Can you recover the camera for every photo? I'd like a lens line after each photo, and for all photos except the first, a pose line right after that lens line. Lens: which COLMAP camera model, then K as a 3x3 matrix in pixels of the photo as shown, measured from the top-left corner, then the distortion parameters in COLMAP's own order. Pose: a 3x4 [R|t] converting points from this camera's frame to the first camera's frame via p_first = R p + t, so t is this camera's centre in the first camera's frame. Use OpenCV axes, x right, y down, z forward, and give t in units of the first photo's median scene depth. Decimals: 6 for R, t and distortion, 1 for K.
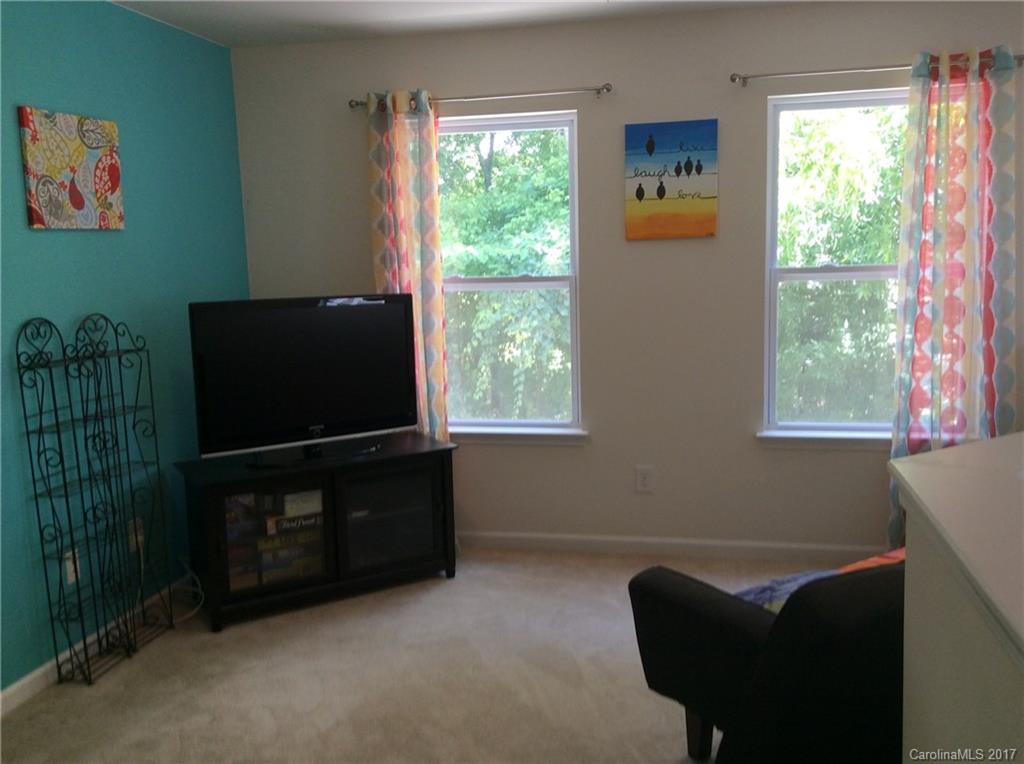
lens RADIAL K [[939.1, 0, 523.5], [0, 939.1, 379.6], [0, 0, 1]] dist [0.094033, -0.162727]
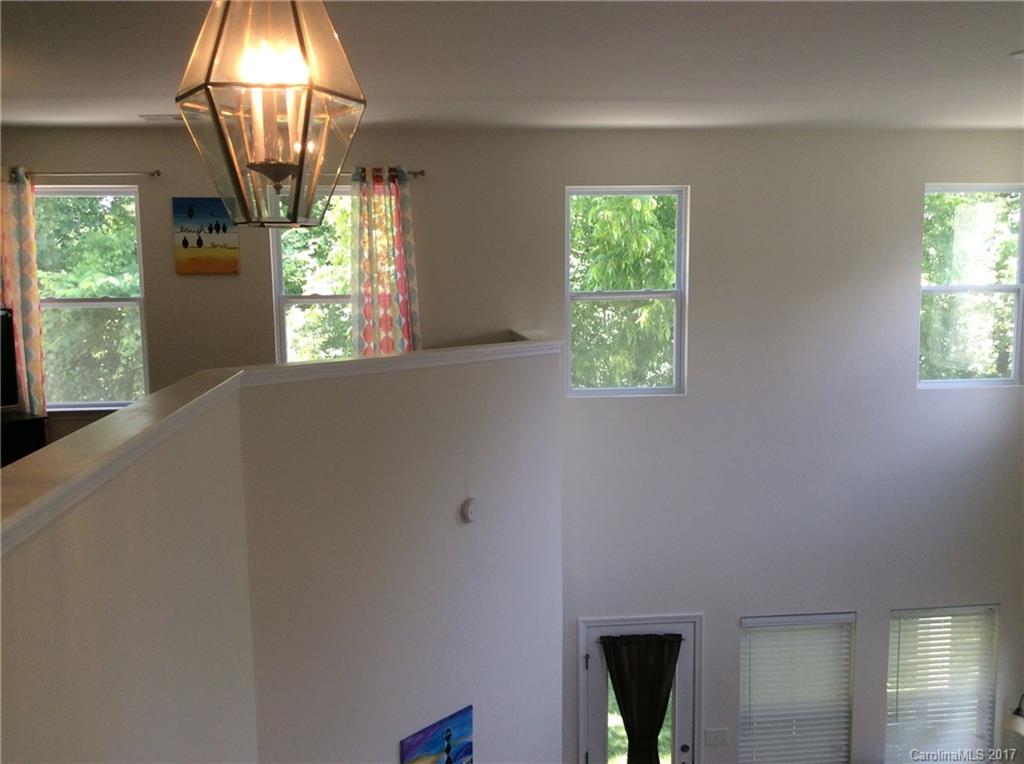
lens RADIAL K [[939.1, 0, 523.5], [0, 939.1, 379.6], [0, 0, 1]] dist [0.094033, -0.162727]
pose [[0.948104, -0.017490, 0.317480, 0.149349], [0.029238, 0.999051, -0.032279, 0.080443], [-0.316614, 0.039886, 0.947716, -0.573615]]
